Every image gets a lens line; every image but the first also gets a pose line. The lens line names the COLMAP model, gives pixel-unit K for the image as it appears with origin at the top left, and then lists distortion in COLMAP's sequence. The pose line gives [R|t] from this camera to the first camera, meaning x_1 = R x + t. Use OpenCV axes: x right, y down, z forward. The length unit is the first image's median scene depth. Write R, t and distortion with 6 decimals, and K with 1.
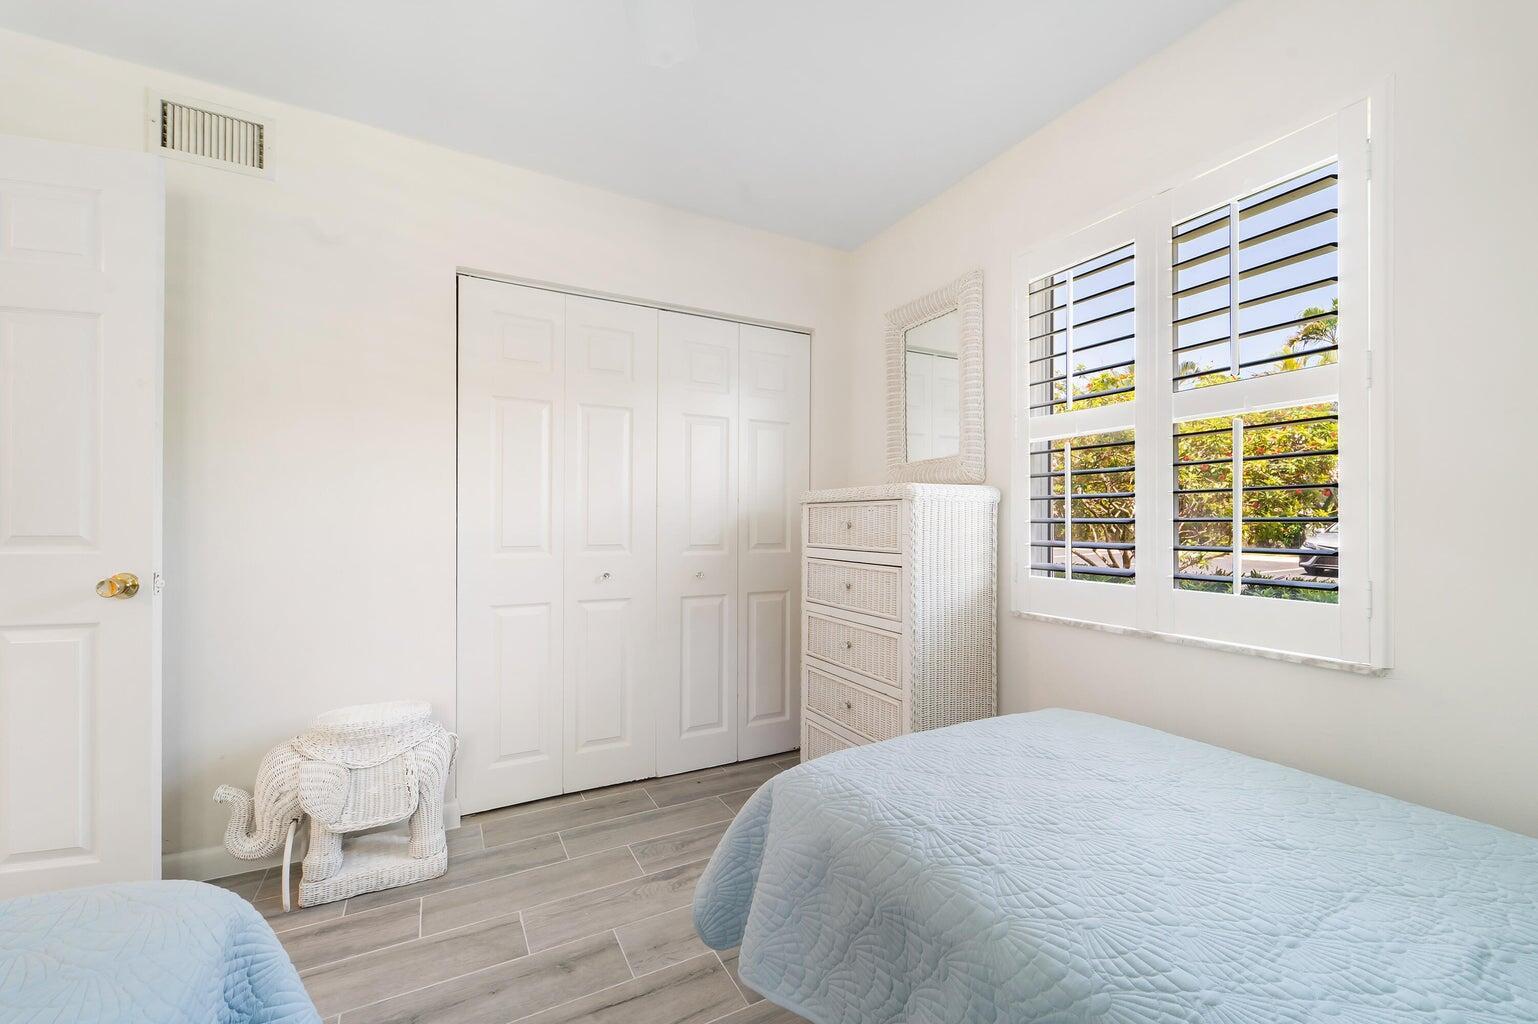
lens RADIAL K [[620.6, 0, 762.5], [0, 620.6, 512.1], [0, 0, 1]] dist [-0.001232, -0.000111]
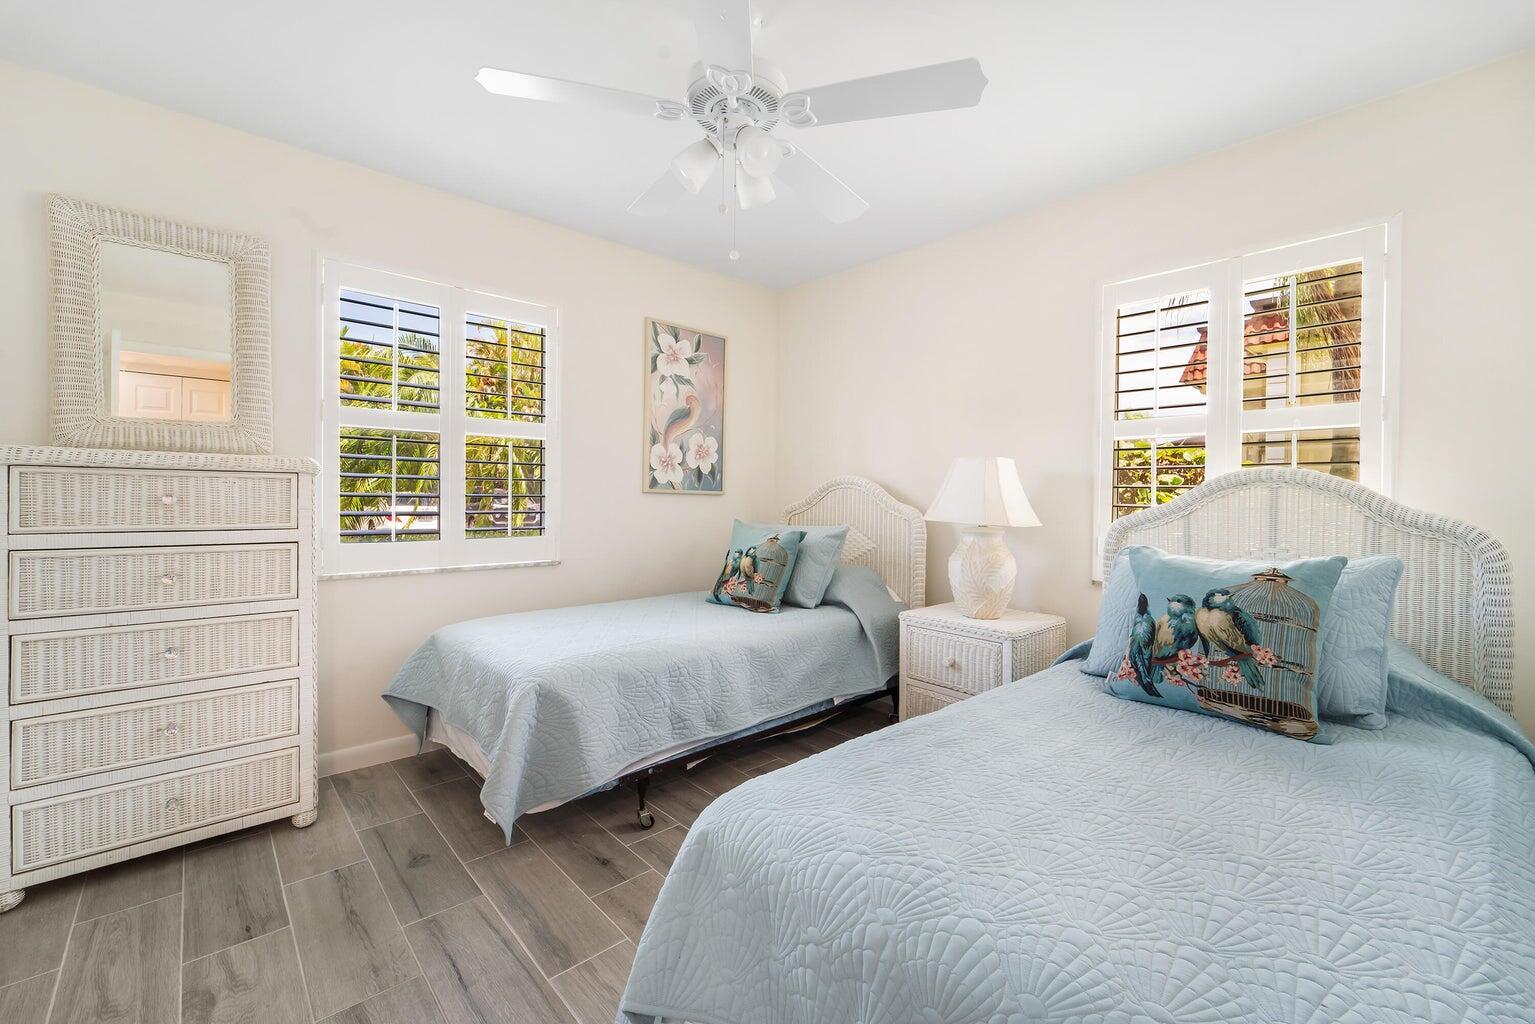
lens RADIAL K [[619.4, 0, 761.0], [0, 619.4, 512.1], [0, 0, 1]] dist [-0.001232, -0.000111]
pose [[-0.254206, -0.022270, 0.966894, -0.975578], [-0.022483, 0.999601, 0.017112, 0.008831], [-0.966889, -0.017389, -0.254605, 0.585552]]
